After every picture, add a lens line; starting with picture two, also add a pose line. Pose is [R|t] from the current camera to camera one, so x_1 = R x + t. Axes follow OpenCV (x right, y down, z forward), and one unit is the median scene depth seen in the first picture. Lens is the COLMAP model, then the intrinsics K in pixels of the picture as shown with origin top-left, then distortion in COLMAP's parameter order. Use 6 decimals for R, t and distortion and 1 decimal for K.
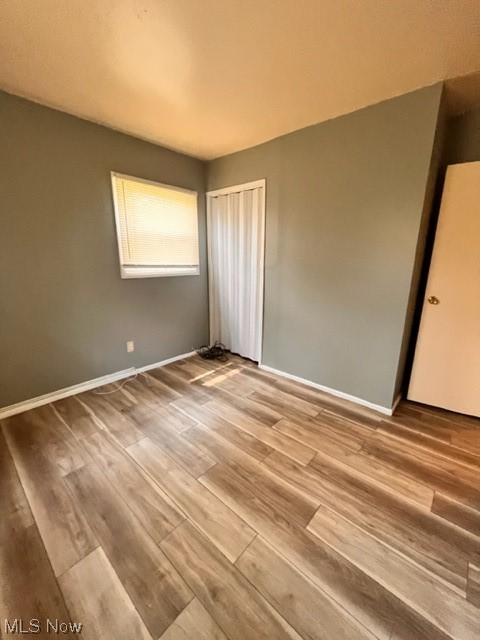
lens RADIAL K [[261.7, 0, 241.1], [0, 261.7, 320.0], [0, 0, 1]] dist [-0.001995, -0.000362]
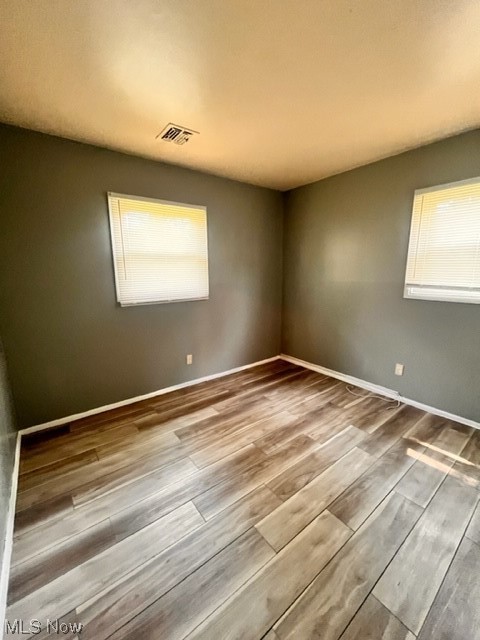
lens RADIAL K [[261.7, 0, 241.1], [0, 261.7, 320.2], [0, 0, 1]] dist [-0.001995, -0.000362]
pose [[-0.187822, 0.174356, -0.966604, 0.704757], [-0.225251, 0.950243, 0.215174, -0.176641], [0.956026, 0.258143, -0.139202, 0.673397]]
